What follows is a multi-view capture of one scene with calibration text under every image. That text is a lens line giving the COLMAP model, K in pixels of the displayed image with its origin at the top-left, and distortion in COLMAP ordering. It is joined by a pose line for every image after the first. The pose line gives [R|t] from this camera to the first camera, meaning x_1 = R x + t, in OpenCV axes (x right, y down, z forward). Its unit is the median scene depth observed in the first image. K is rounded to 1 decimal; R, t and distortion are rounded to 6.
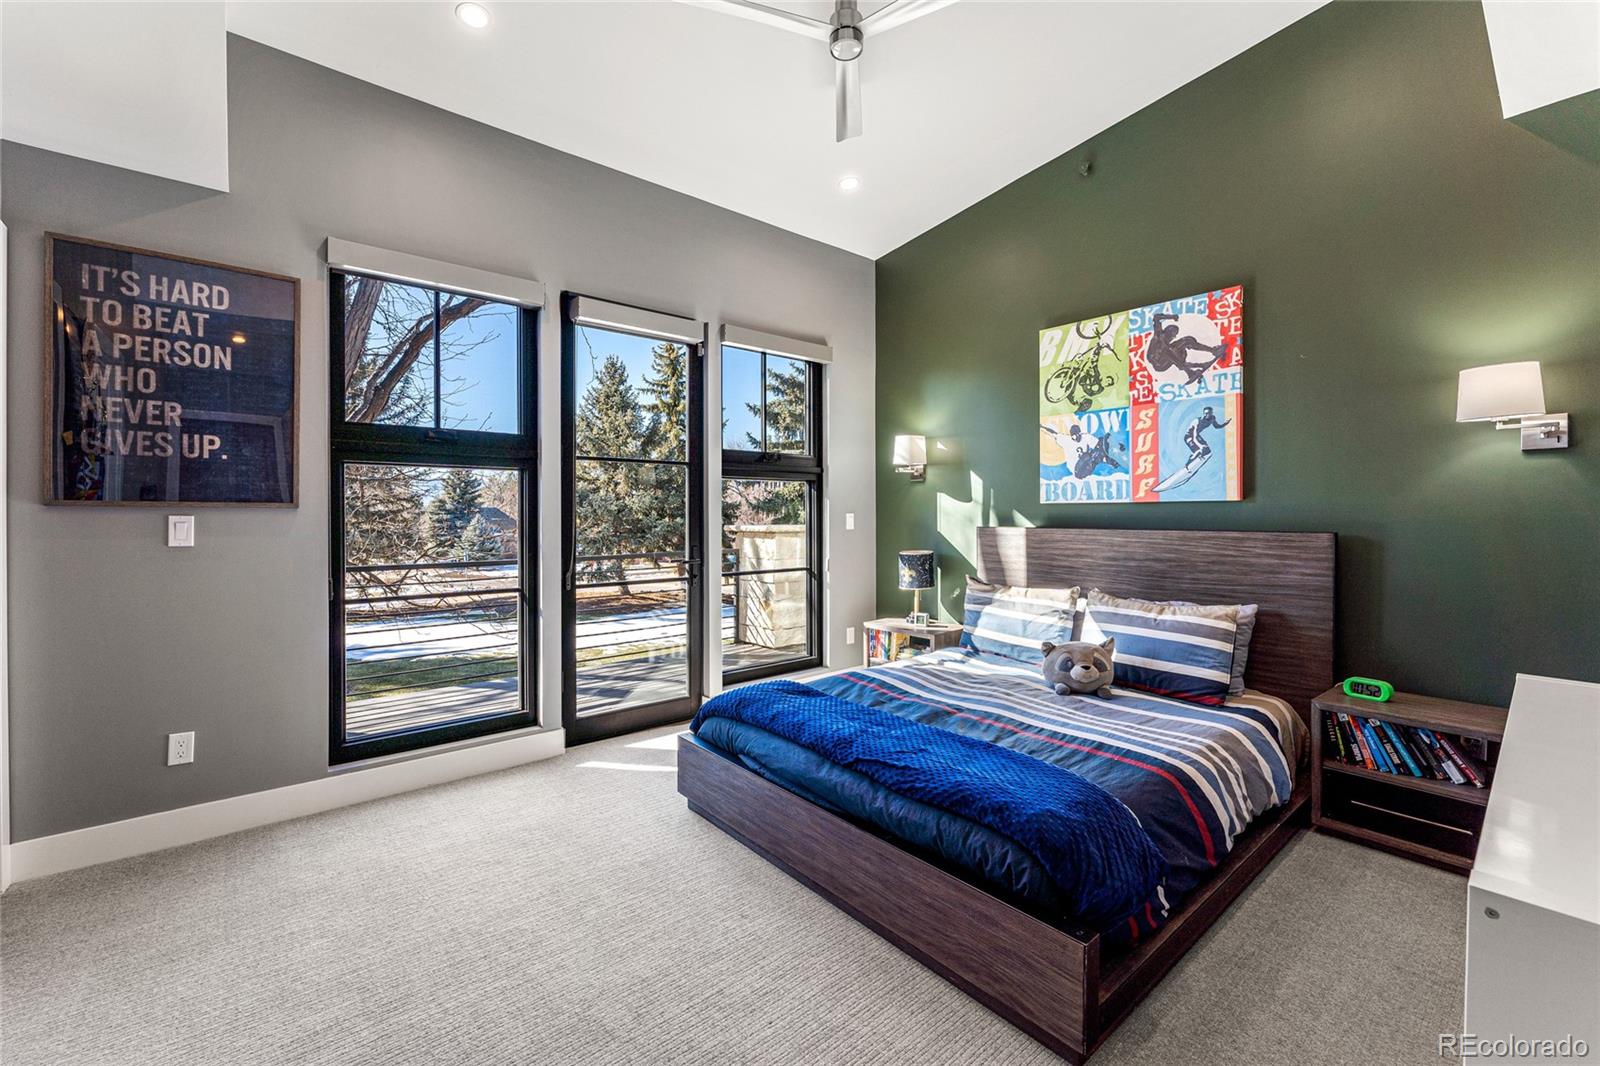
lens RADIAL K [[659.9, 0, 782.6], [0, 659.9, 518.7], [0, 0, 1]] dist [0.002088, 0.000234]
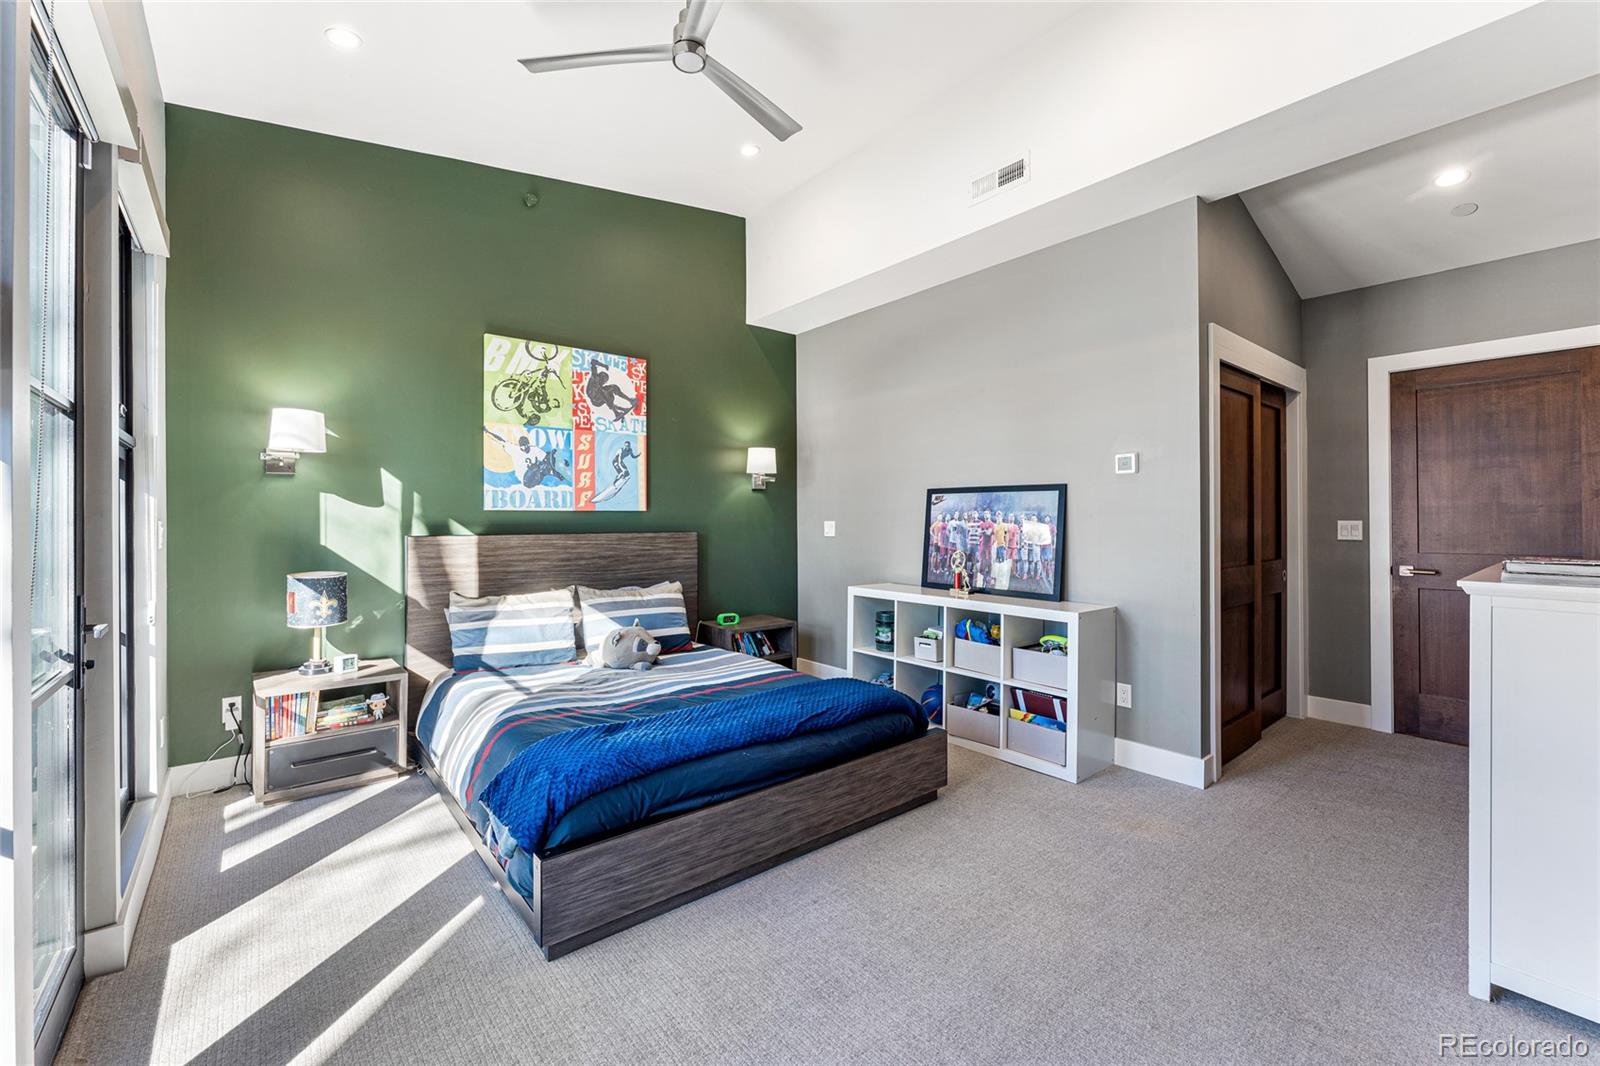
lens RADIAL K [[659.9, 0, 789.0], [0, 659.9, 519.5], [0, 0, 1]] dist [0.002088, 0.000234]
pose [[0.009929, 0.001791, 0.999949, -0.649192], [0.011569, 0.999931, -0.001905, -0.002495], [-0.999884, 0.011587, 0.009908, 0.606258]]
